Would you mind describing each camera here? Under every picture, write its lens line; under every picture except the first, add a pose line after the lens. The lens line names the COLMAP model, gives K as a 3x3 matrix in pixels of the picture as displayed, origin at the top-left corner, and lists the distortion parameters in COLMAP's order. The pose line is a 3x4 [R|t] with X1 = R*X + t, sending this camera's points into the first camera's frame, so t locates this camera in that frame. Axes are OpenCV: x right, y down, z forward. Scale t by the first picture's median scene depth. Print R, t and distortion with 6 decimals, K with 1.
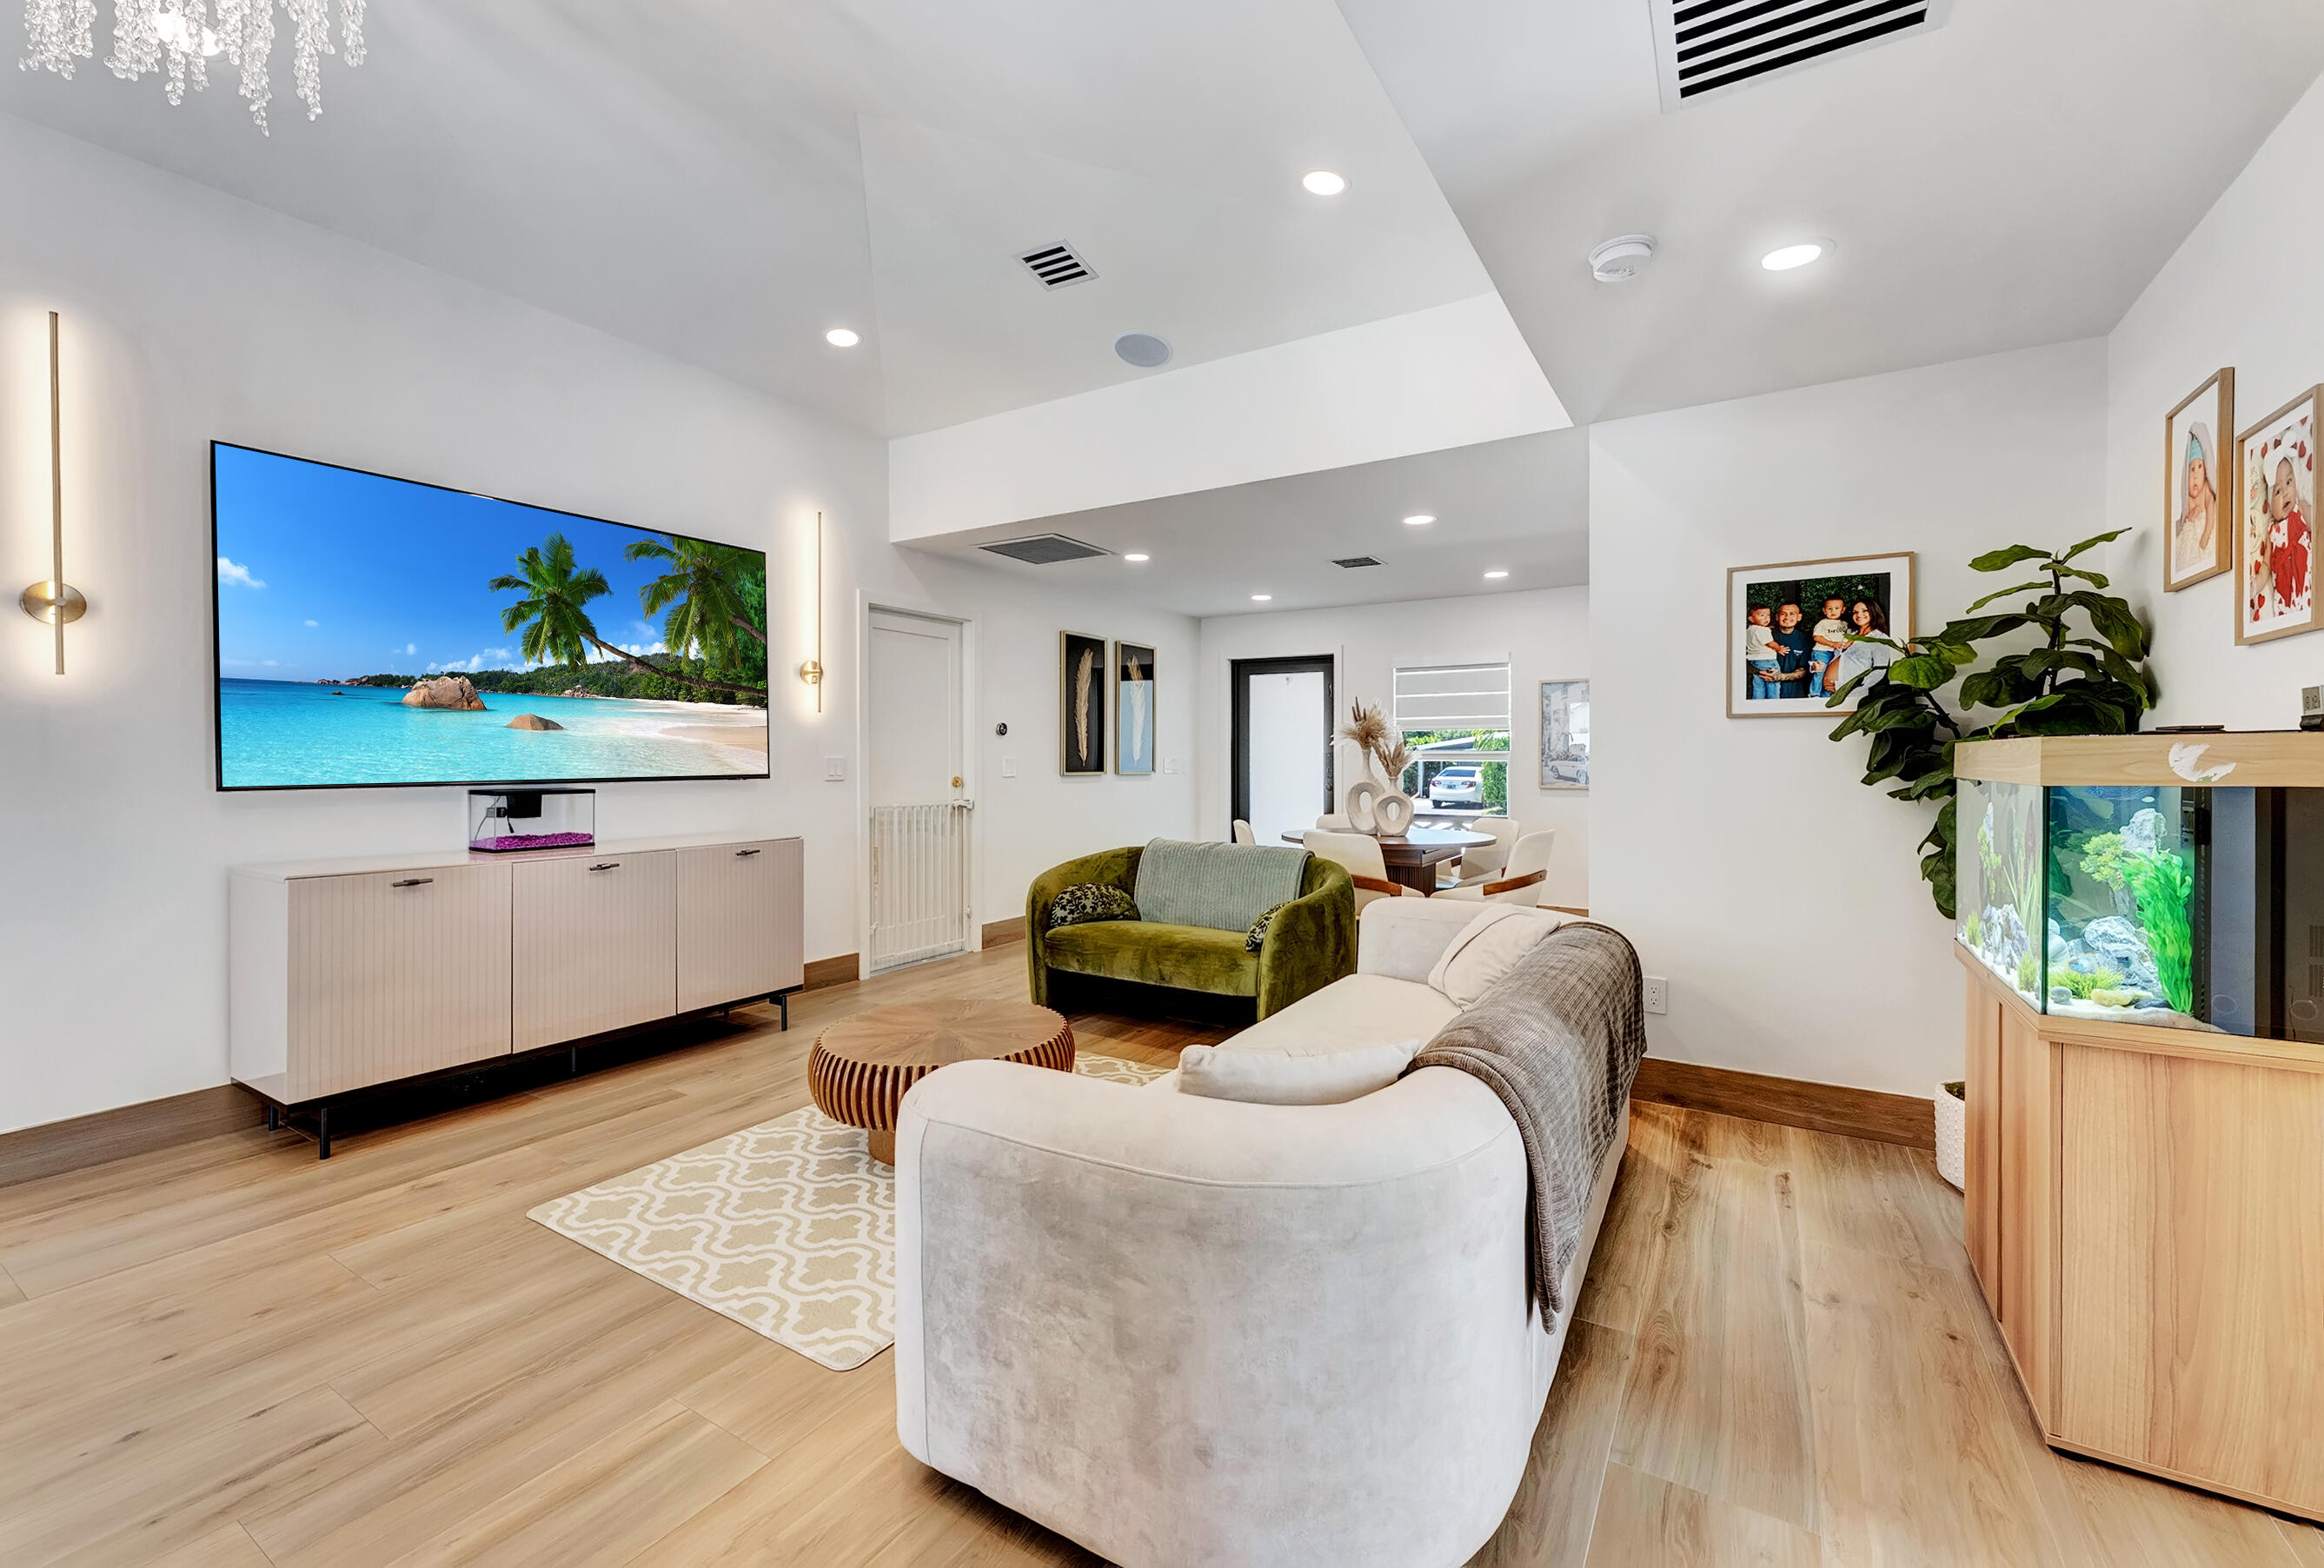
lens RADIAL K [[928.5, 0, 1175.8], [0, 928.5, 795.0], [0, 0, 1]] dist [-0.003429, 0.000537]
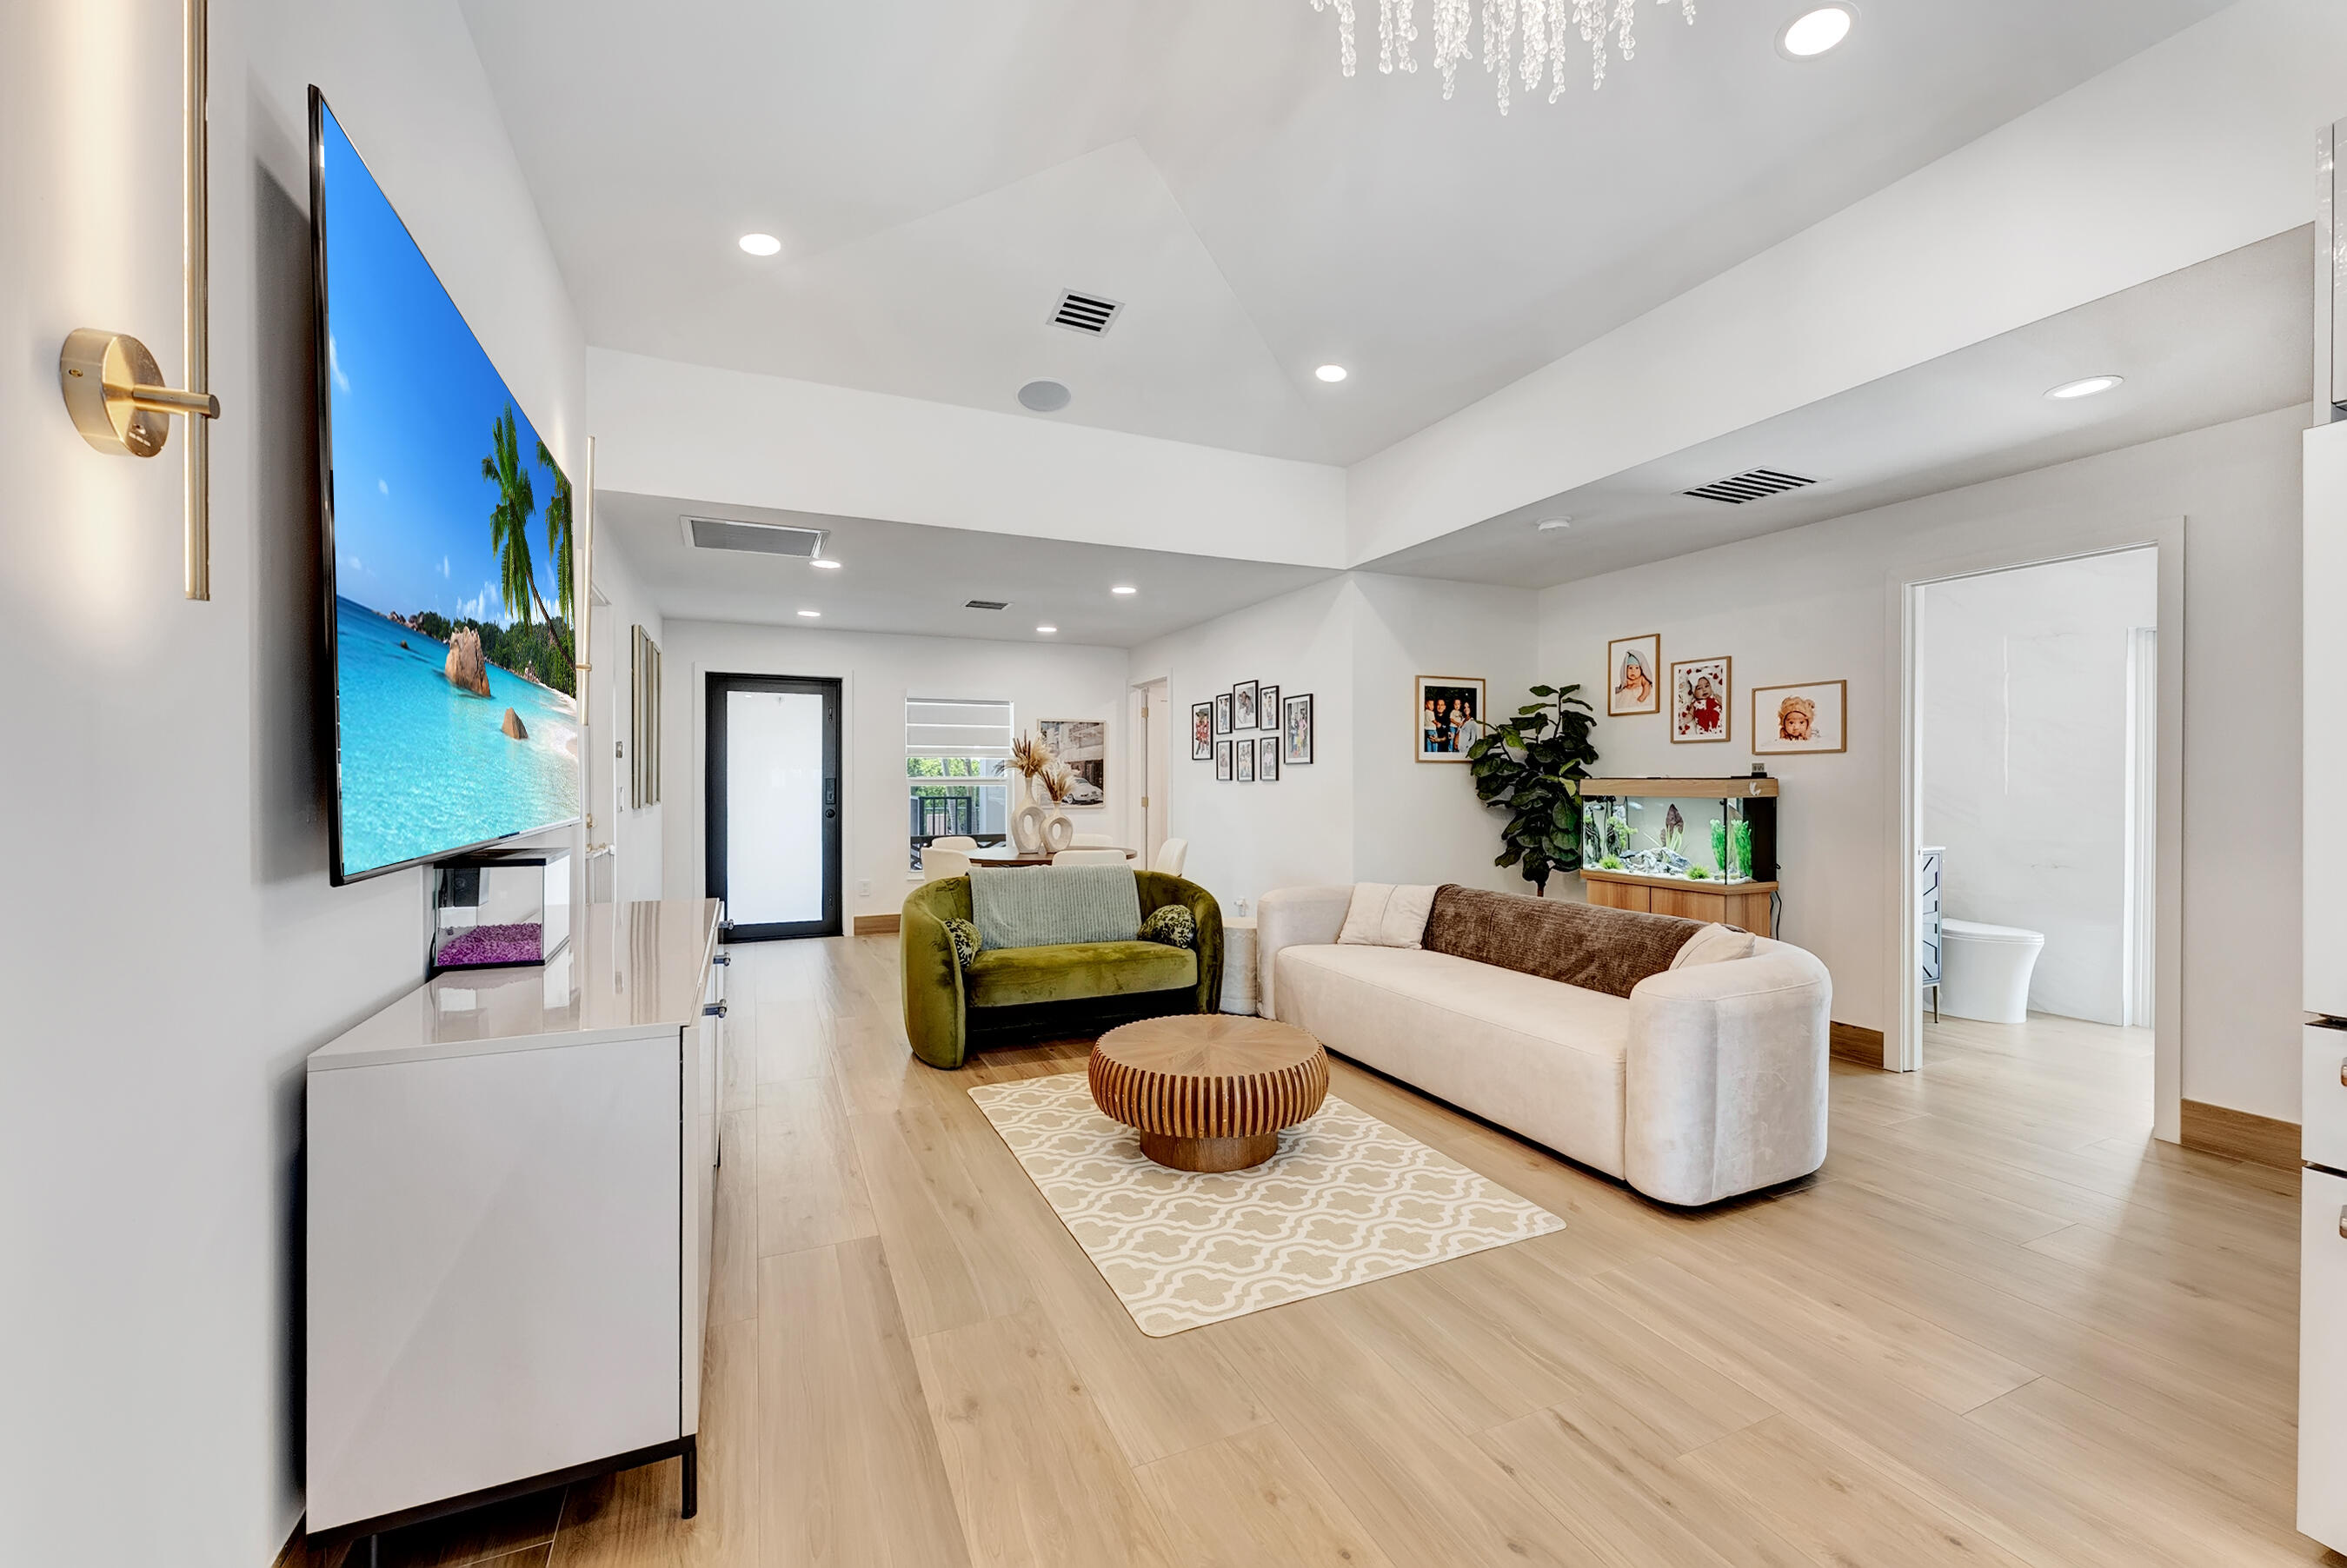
lens RADIAL K [[937.7, 0, 1169.6], [0, 937.7, 787.9], [0, 0, 1]] dist [-0.003429, 0.000537]
pose [[0.566298, -0.000796, 0.824200, -1.153883], [0.031336, 0.999297, -0.020566, -0.014330], [-0.823605, 0.037473, 0.565925, 0.419554]]
